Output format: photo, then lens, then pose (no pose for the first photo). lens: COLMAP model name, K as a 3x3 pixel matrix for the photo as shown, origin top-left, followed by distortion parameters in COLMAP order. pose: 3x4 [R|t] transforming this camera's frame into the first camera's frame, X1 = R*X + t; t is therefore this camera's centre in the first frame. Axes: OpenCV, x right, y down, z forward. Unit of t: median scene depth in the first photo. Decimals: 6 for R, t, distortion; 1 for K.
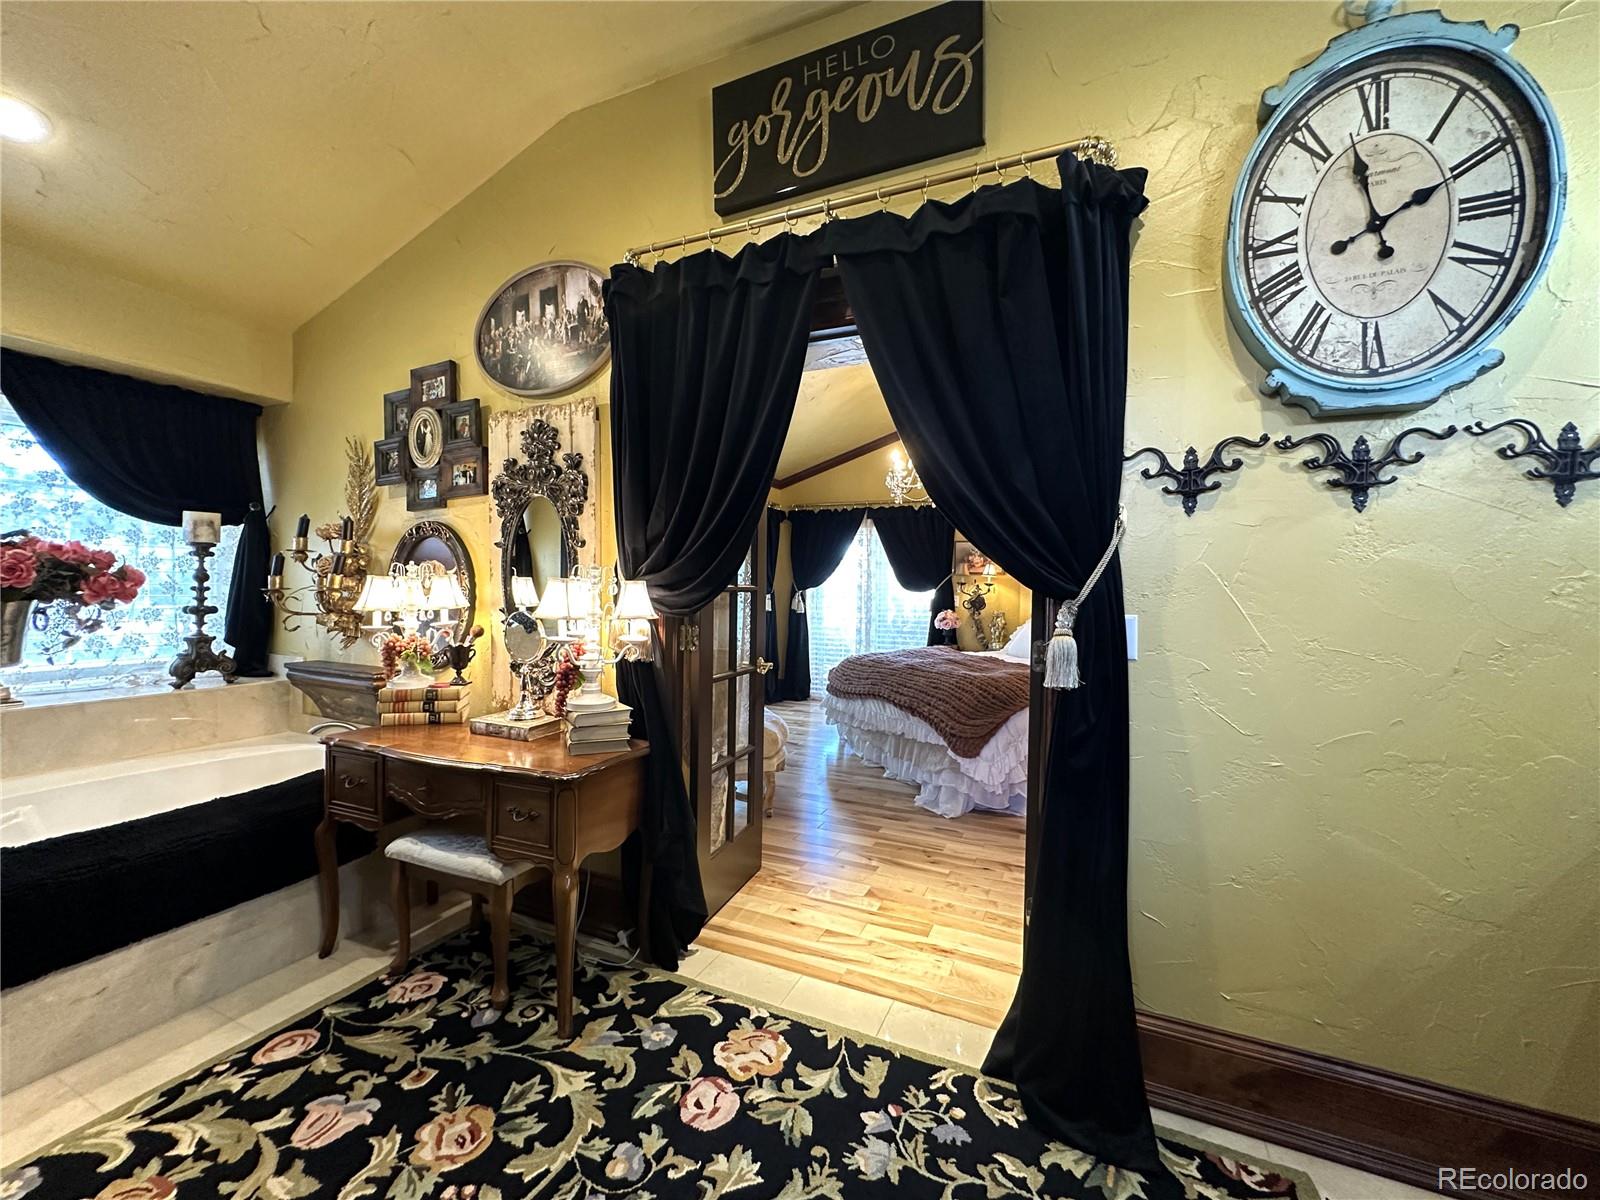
lens RADIAL K [[649.7, 0, 806.7], [0, 649.7, 602.4], [0, 0, 1]] dist [-0.002207, 0.000928]
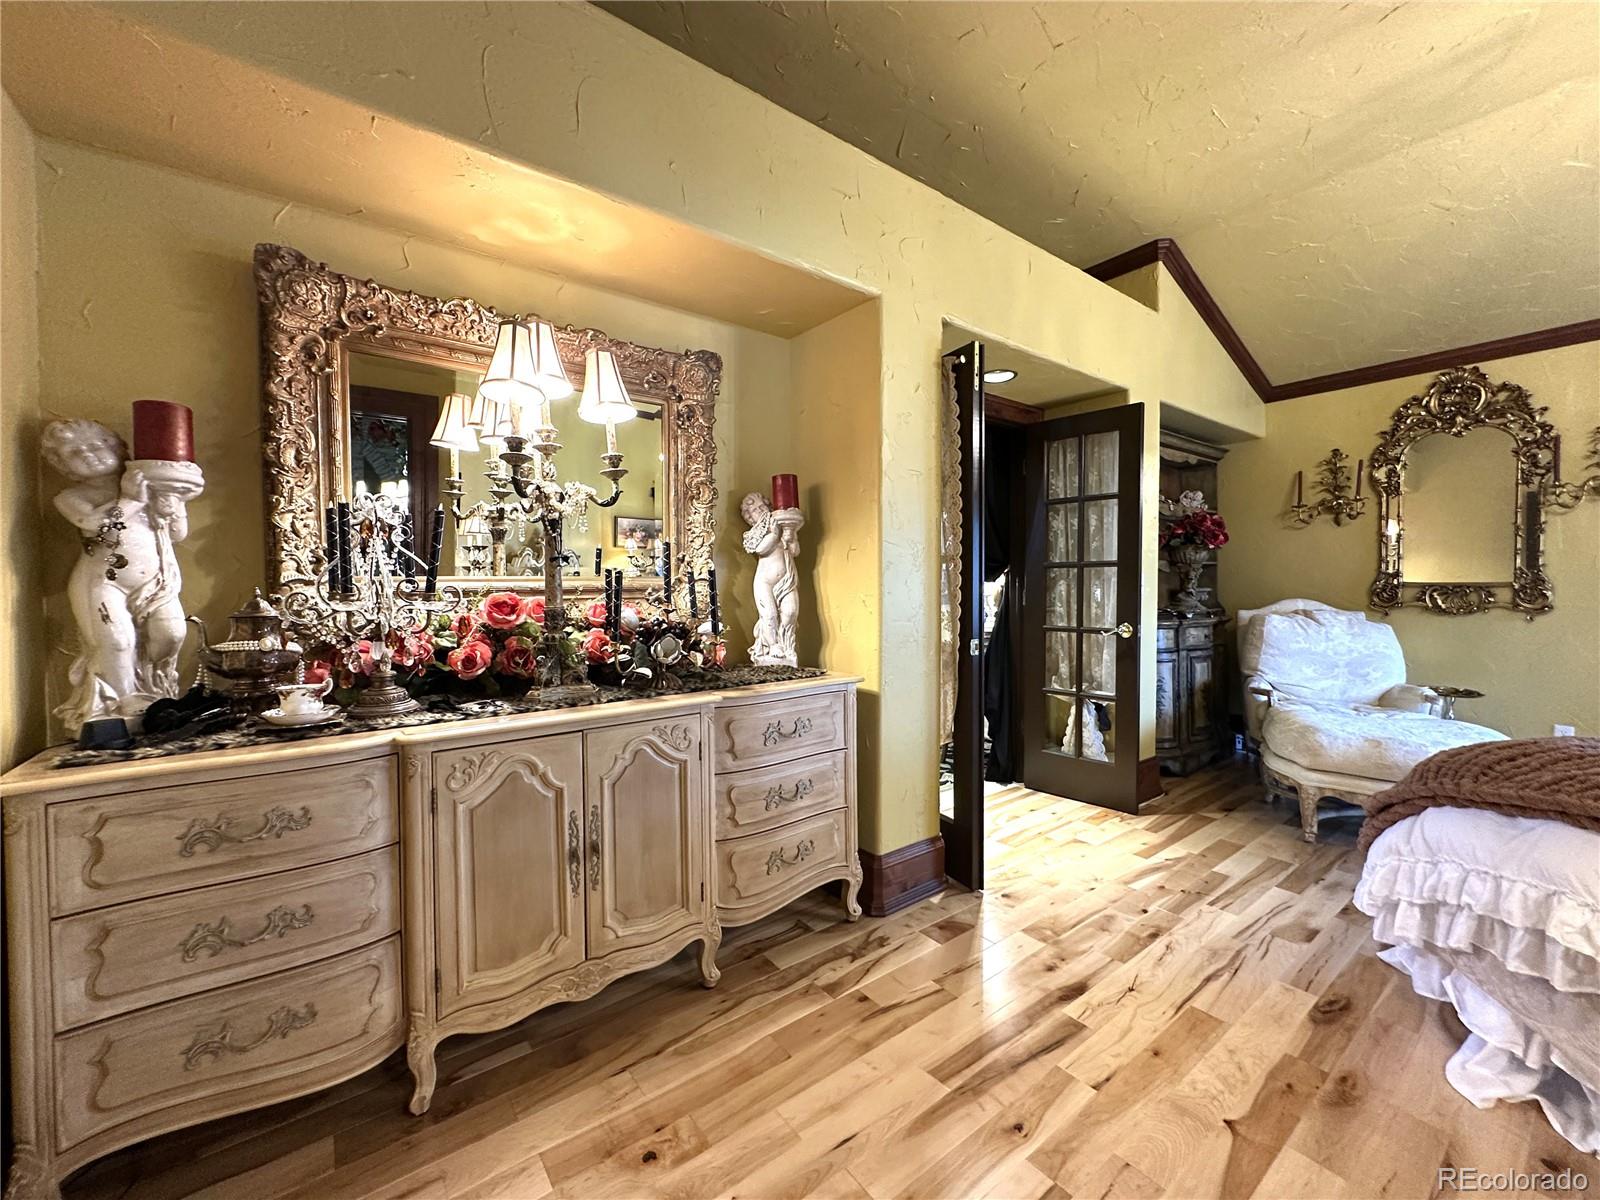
lens RADIAL K [[649.7, 0, 803.1], [0, 649.7, 595.7], [0, 0, 1]] dist [-0.002207, 0.000928]
pose [[-0.470626, 0.010364, -0.882272, 1.132972], [-0.018115, 0.999607, 0.021405, 0.017299], [0.882147, 0.026056, -0.470254, 0.971309]]
